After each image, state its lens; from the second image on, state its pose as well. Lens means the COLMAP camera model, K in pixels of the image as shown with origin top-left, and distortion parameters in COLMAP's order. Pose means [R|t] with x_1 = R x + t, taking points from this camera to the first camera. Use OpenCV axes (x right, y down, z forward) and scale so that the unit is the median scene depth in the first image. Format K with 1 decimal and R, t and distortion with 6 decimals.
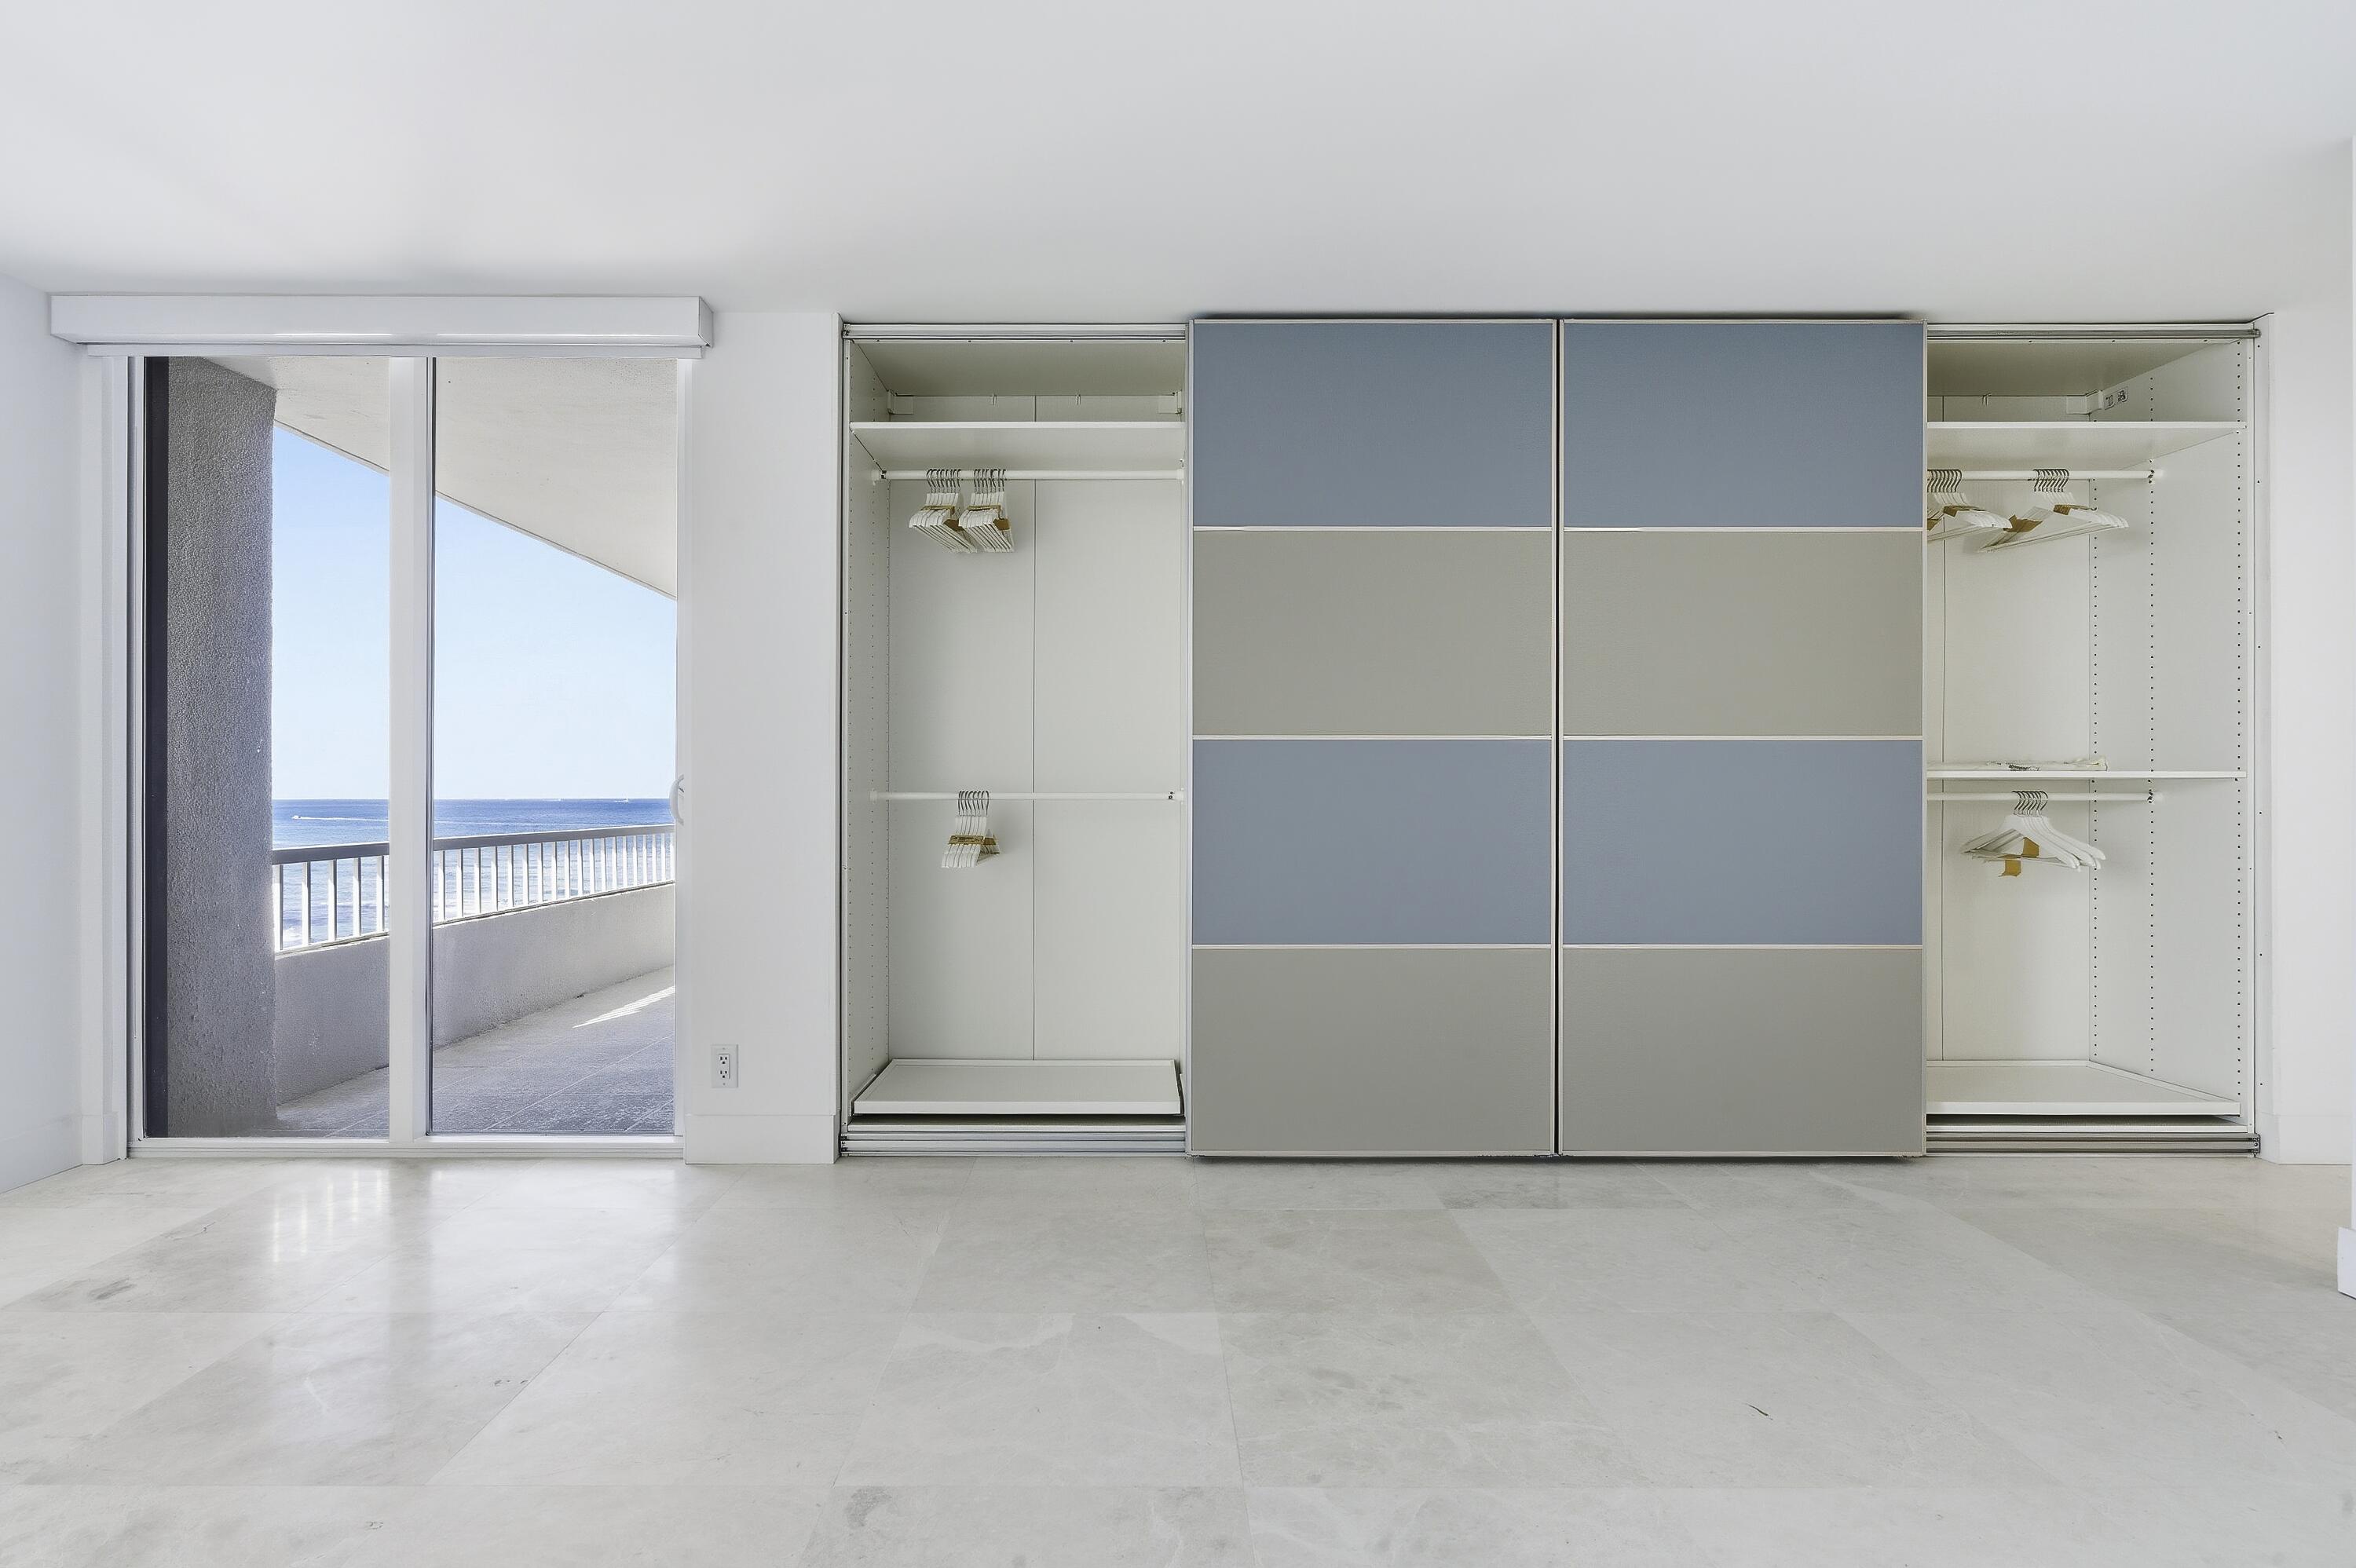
lens RADIAL K [[1258.5, 0, 1129.1], [0, 1258.5, 772.1], [0, 0, 1]] dist [0.002552, -0.001428]
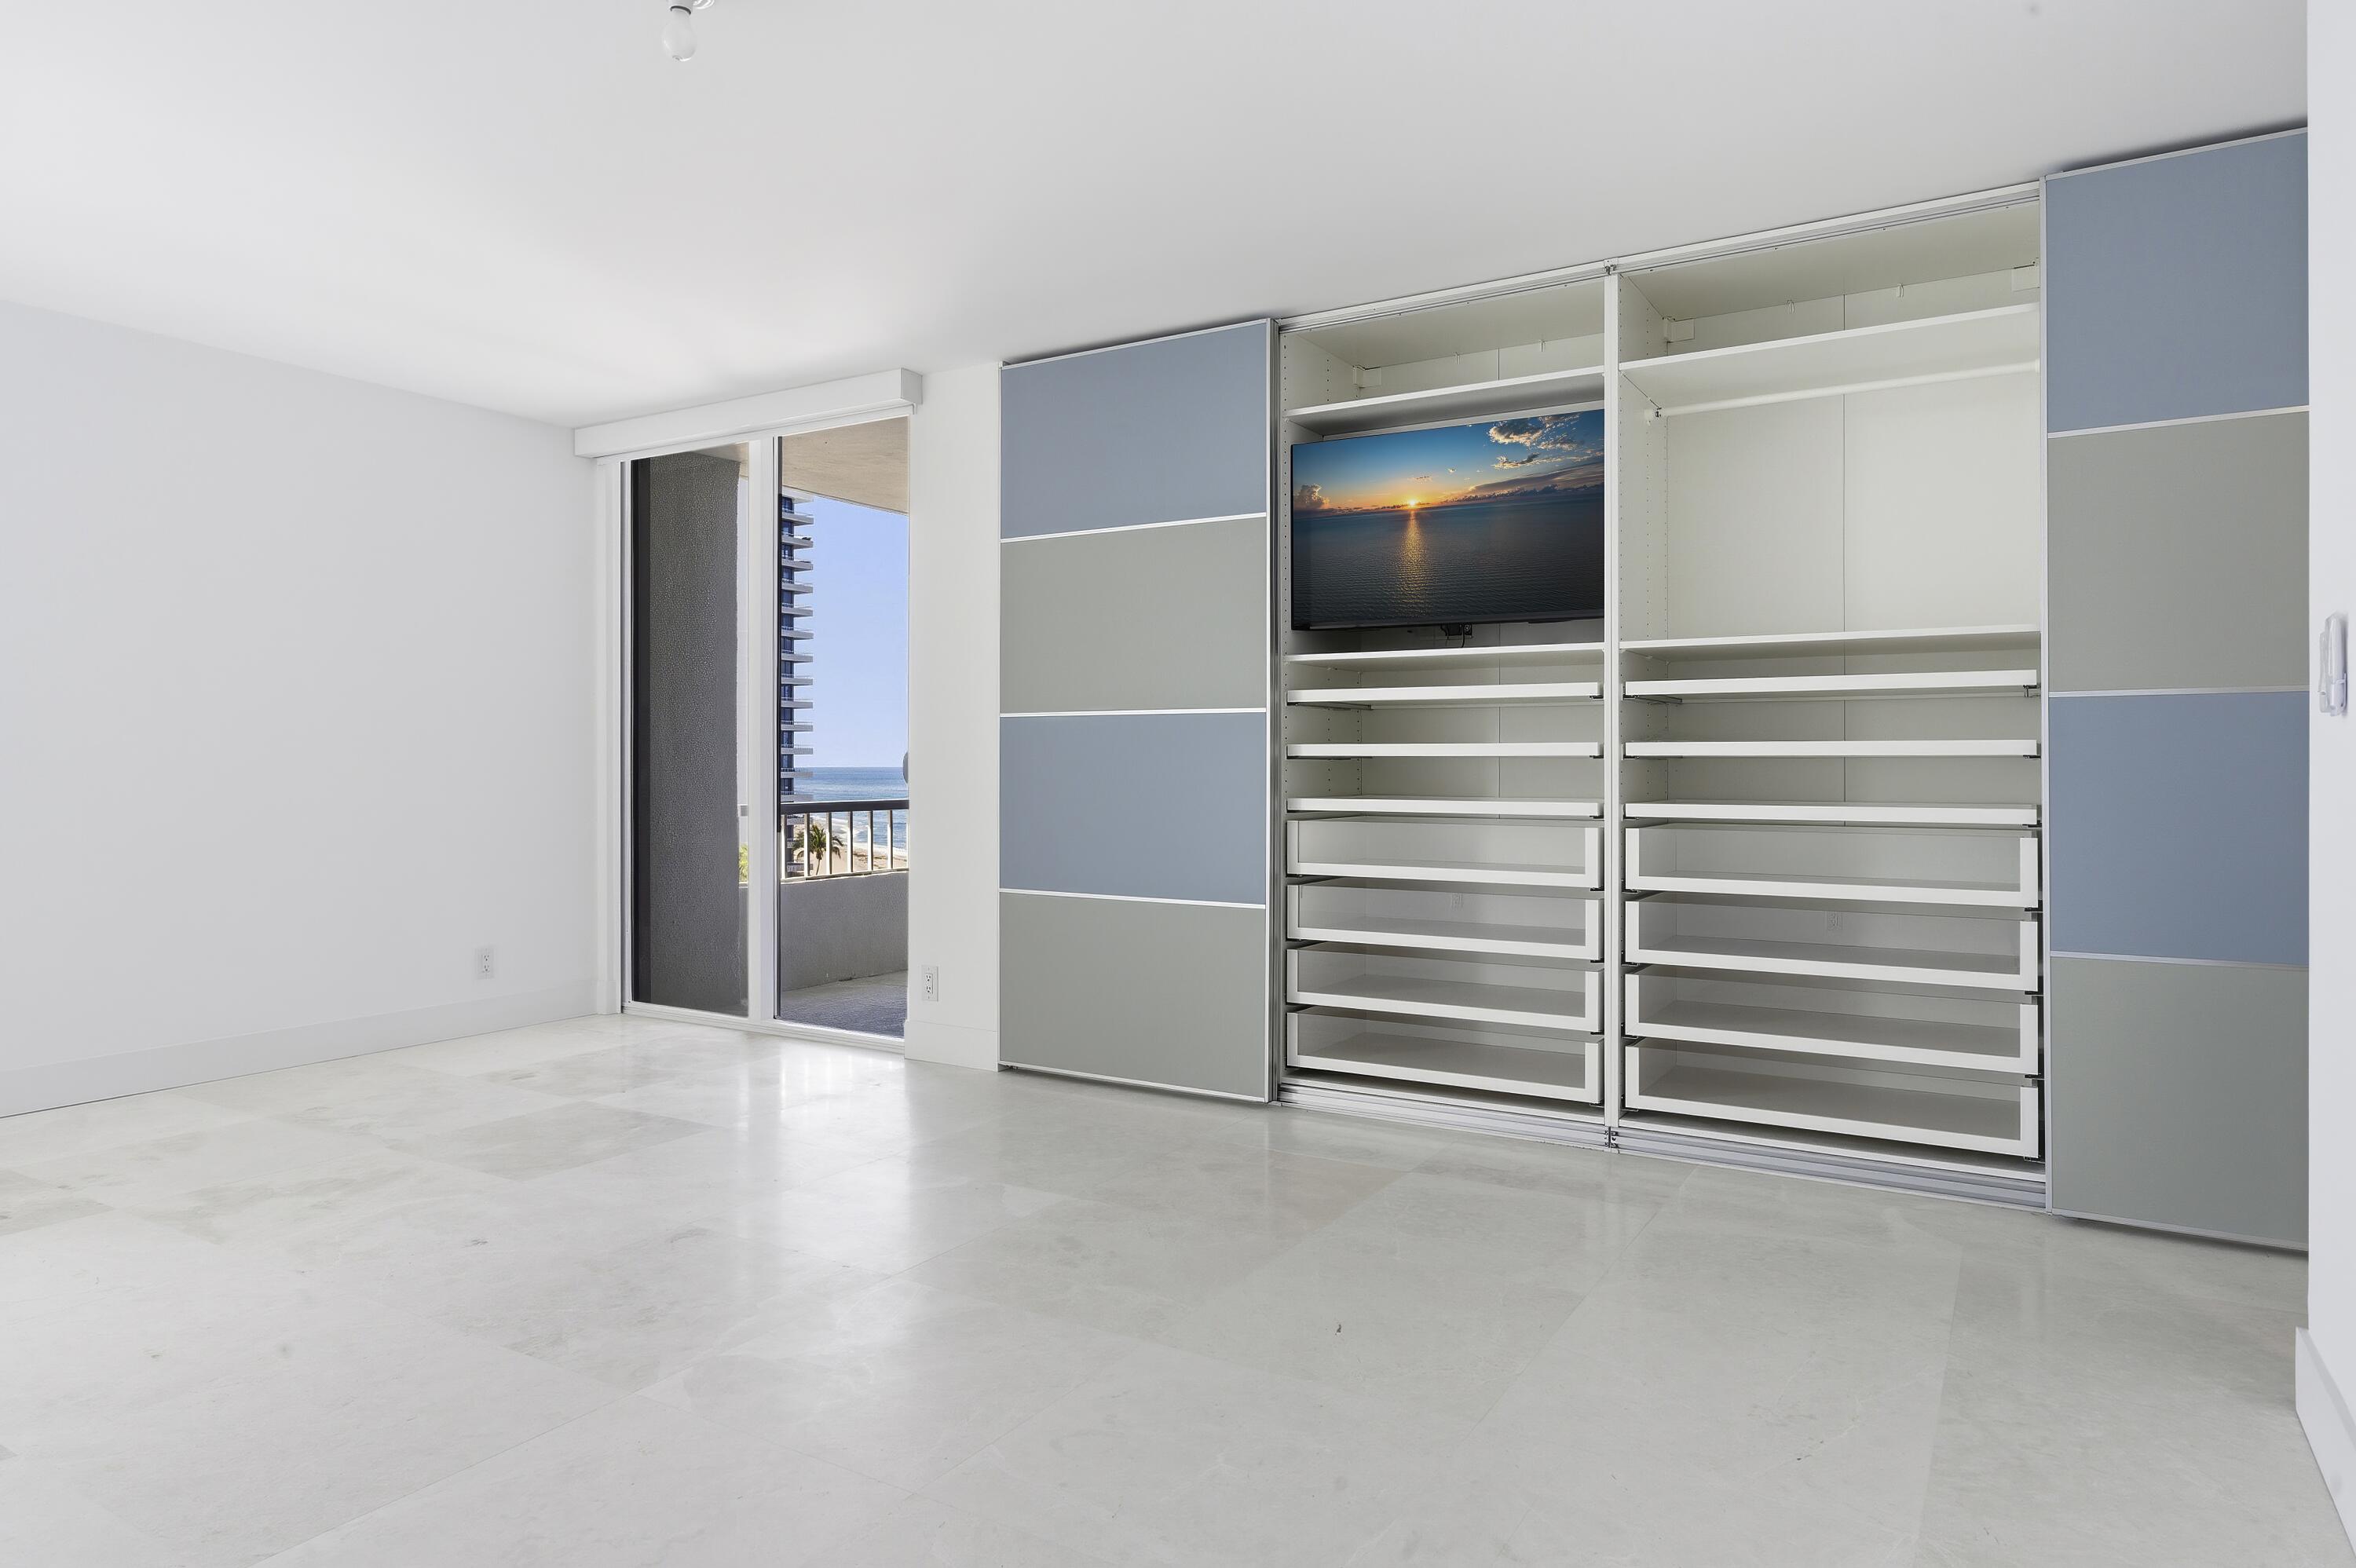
lens RADIAL K [[1409.3, 0, 1179.8], [0, 1409.3, 761.6], [0, 0, 1]] dist [-0.003316, 0.002177]
pose [[0.855475, 0.000683, -0.517843, 0.606536], [0.001246, 0.999994, 0.003378, 0.011056], [0.517842, -0.003535, 0.855469, -0.058491]]
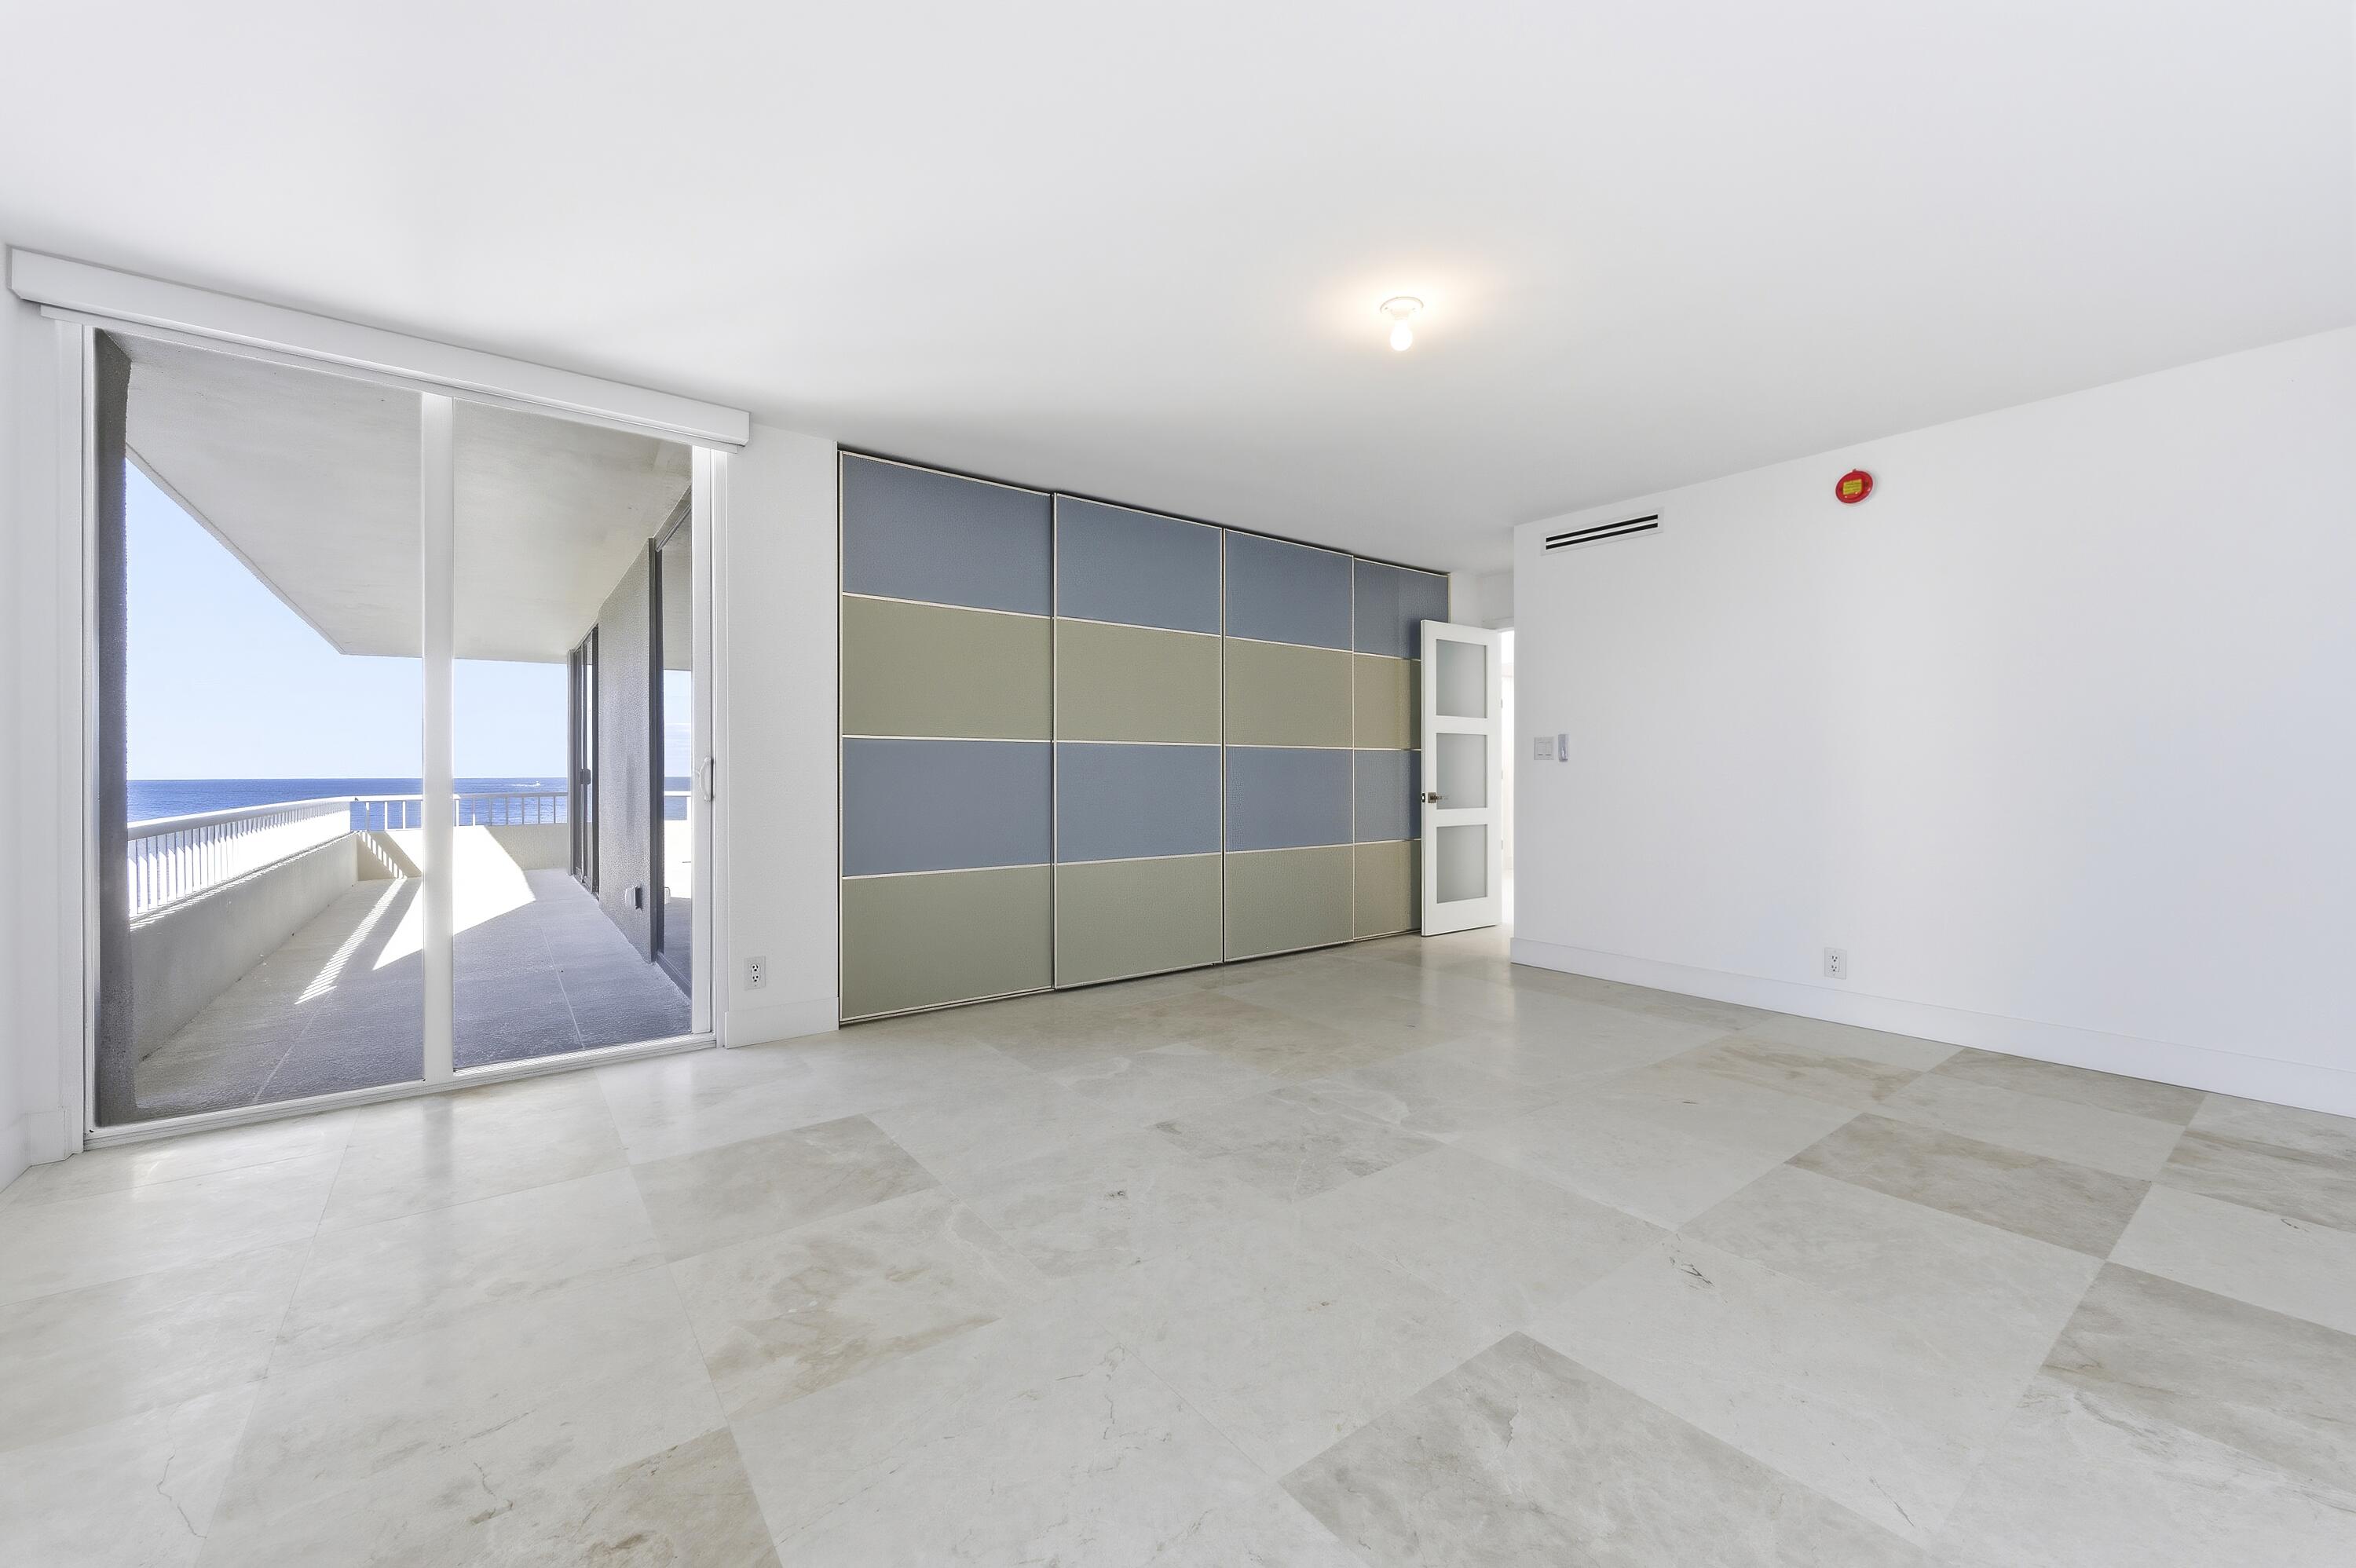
lens RADIAL K [[928.7, 0, 1174.3], [0, 928.7, 774.4], [0, 0, 1]] dist [0.003663, 0.000399]
pose [[0.796447, -0.002167, 0.604704, -0.569976], [-0.001941, 0.999979, 0.006140, 0.009474], [-0.604705, -0.006064, 0.796427, -0.084487]]
